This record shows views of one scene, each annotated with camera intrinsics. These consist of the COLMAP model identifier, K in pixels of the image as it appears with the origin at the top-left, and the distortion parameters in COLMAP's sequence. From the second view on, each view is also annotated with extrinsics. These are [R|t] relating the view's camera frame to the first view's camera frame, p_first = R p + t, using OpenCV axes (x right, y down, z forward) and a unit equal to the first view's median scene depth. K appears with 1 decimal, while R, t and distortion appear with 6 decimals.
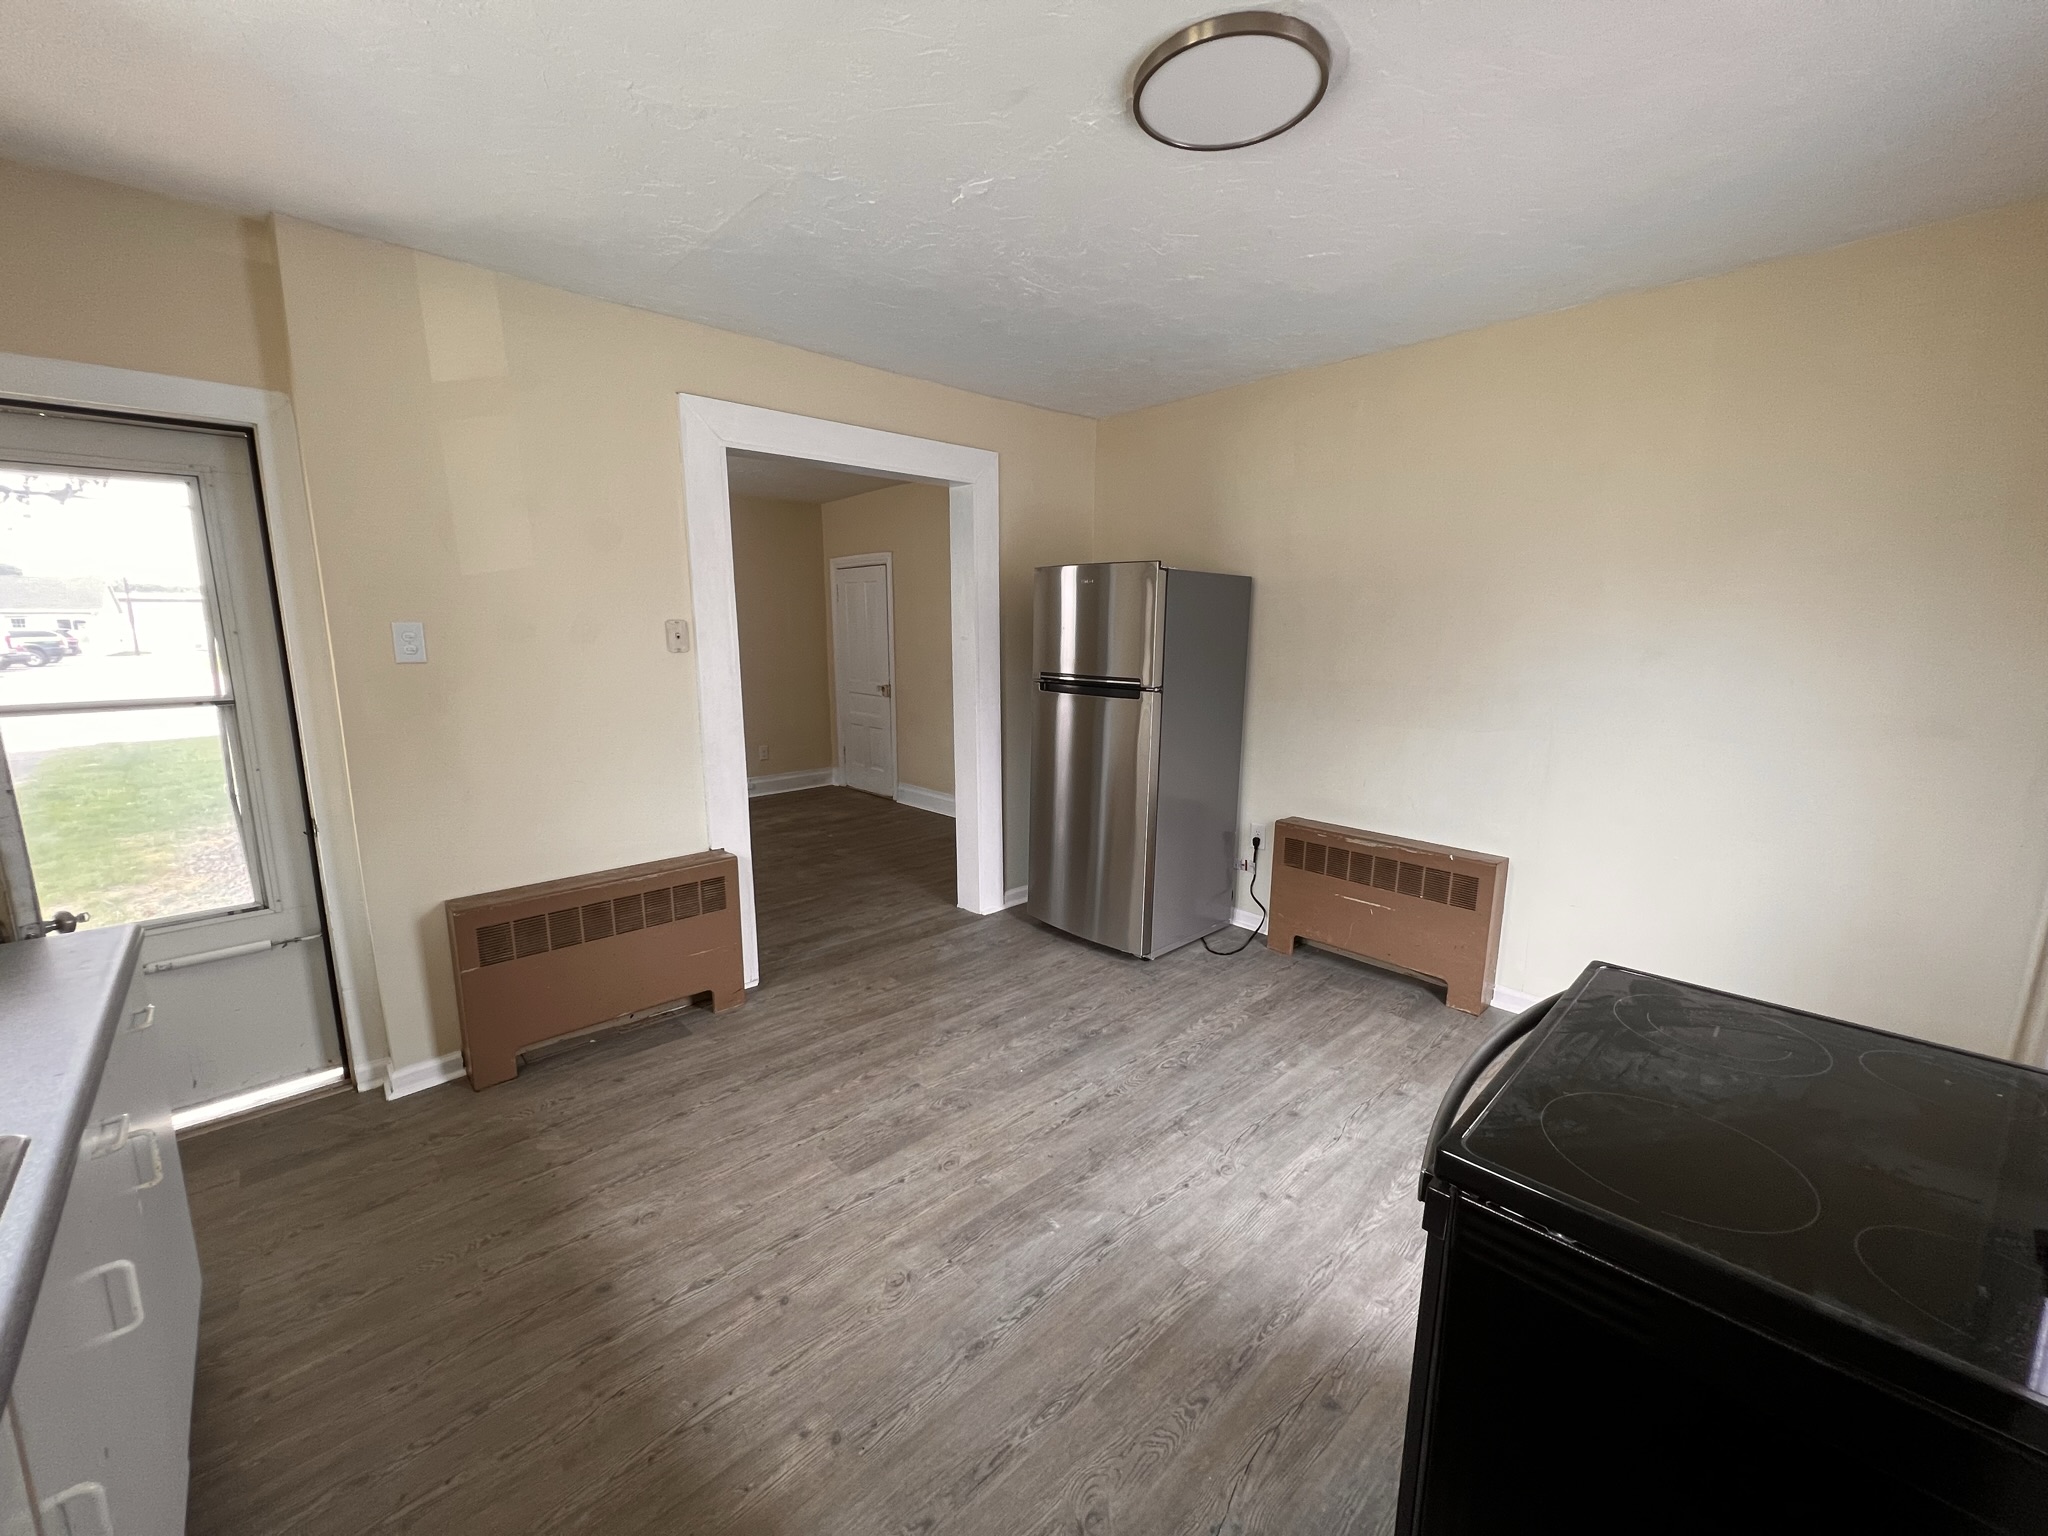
lens RADIAL K [[820.8, 0, 1024.0], [0, 820.8, 768.0], [0, 0, 1]] dist [-0.000592, -0.000234]
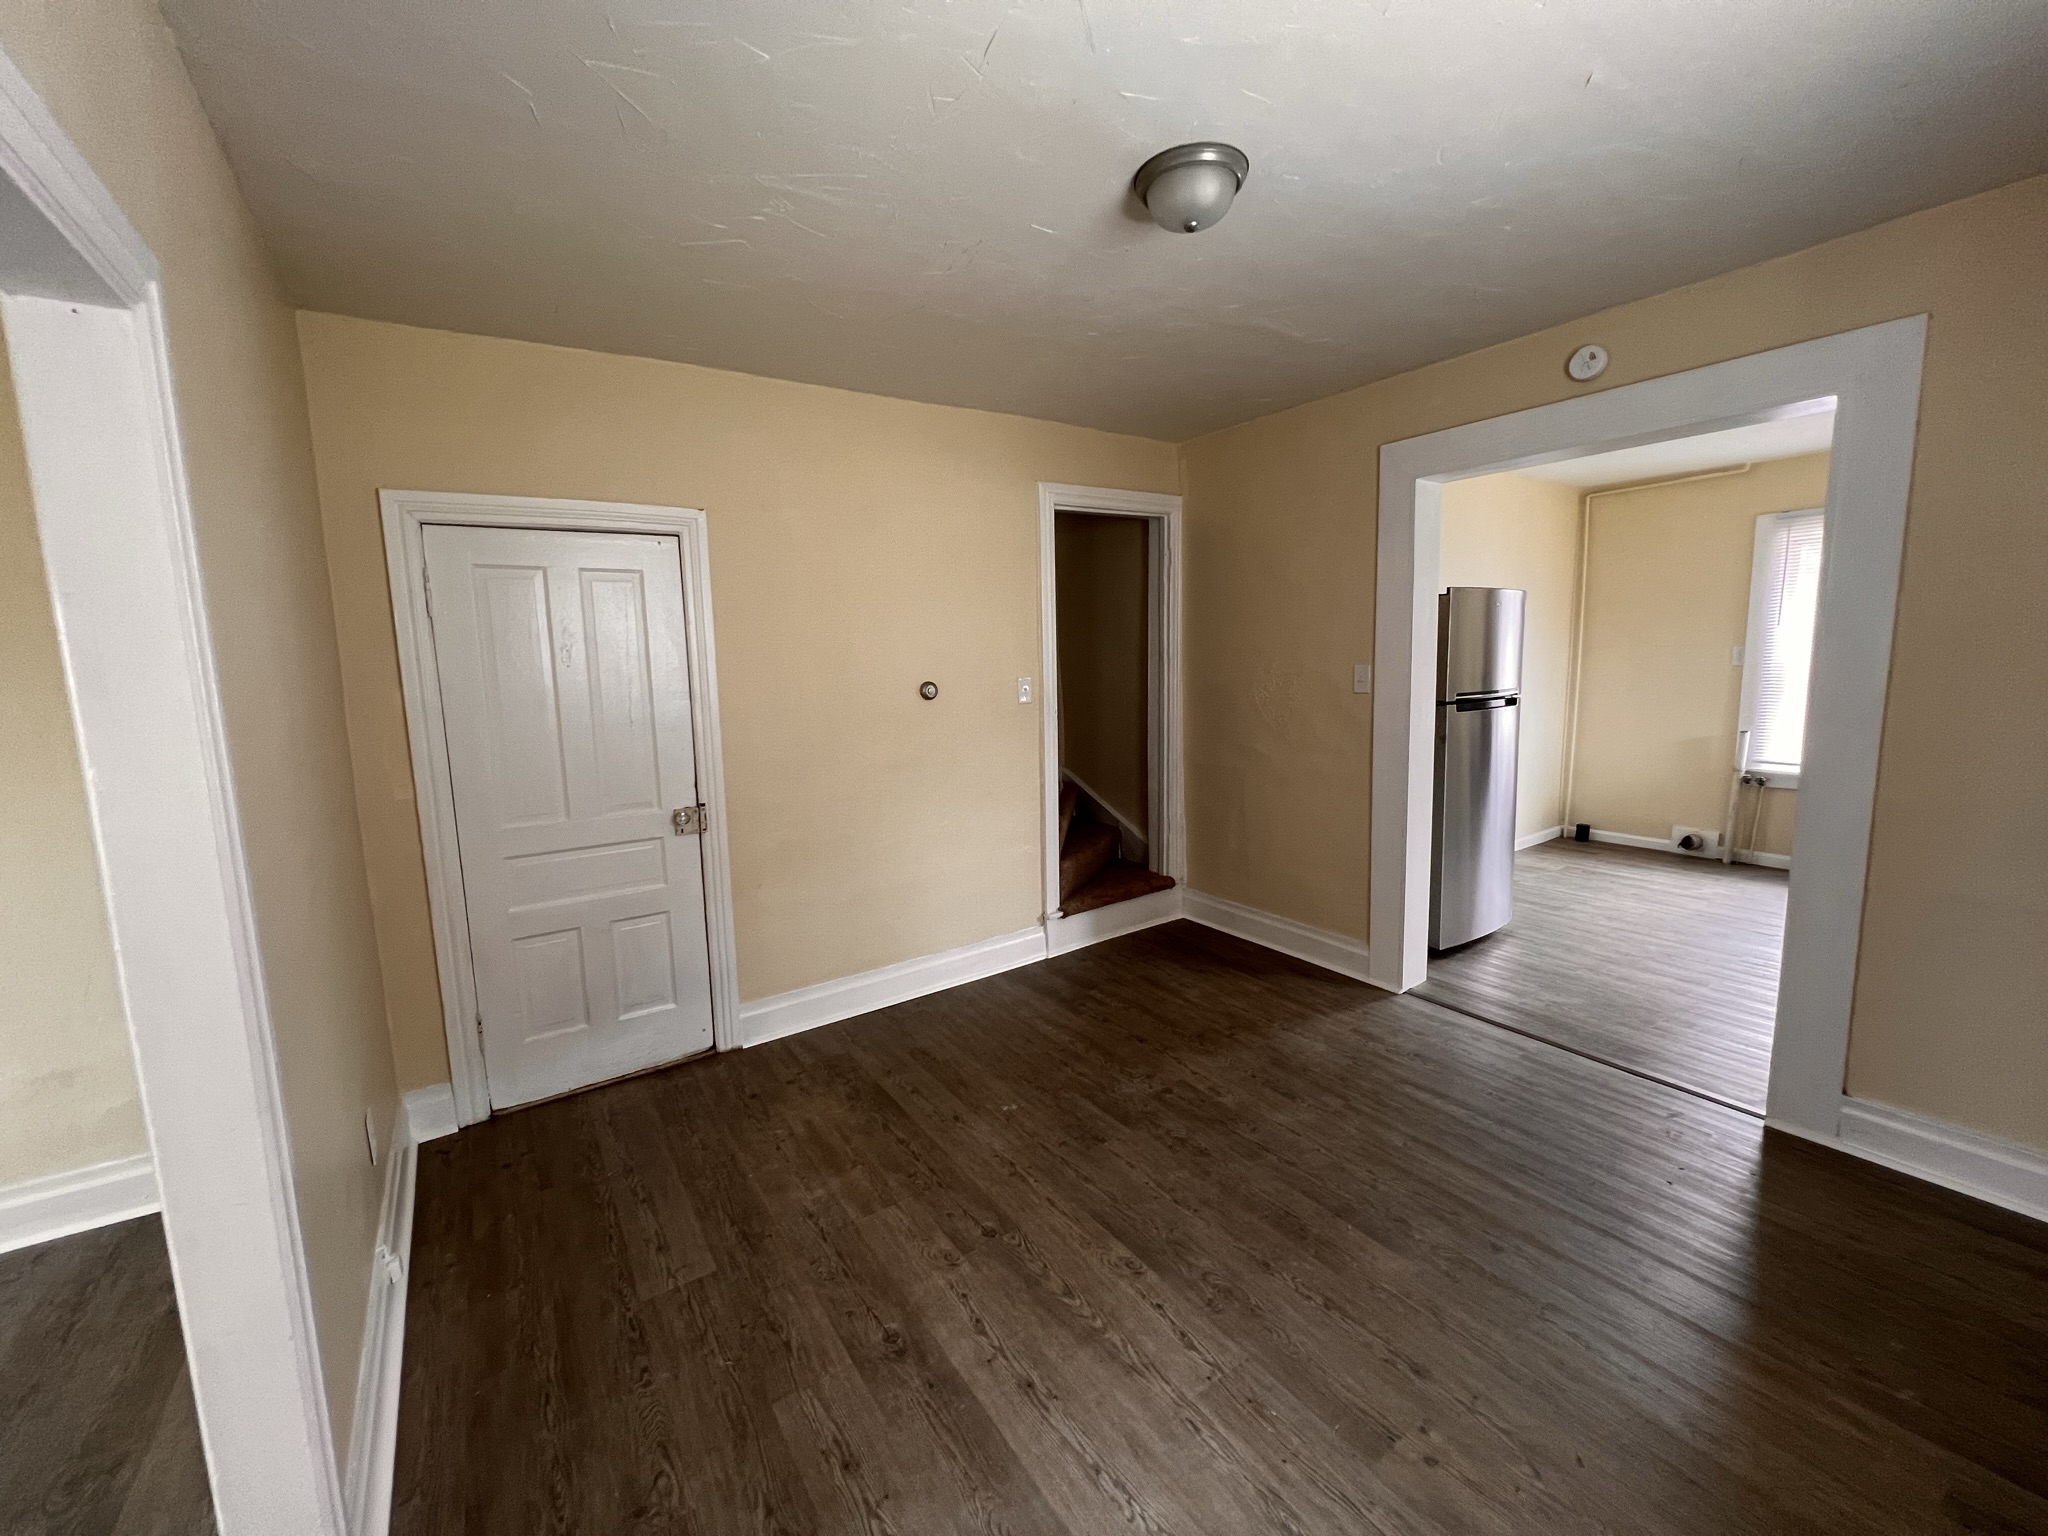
lens RADIAL K [[820.8, 0, 1024.0], [0, 820.8, 768.0], [0, 0, 1]] dist [-0.000592, -0.000234]
pose [[0.153839, -0.148914, 0.976810, -1.277889], [0.200947, 0.972634, 0.116630, -0.307999], [-0.967447, 0.178345, 0.179553, 1.671728]]
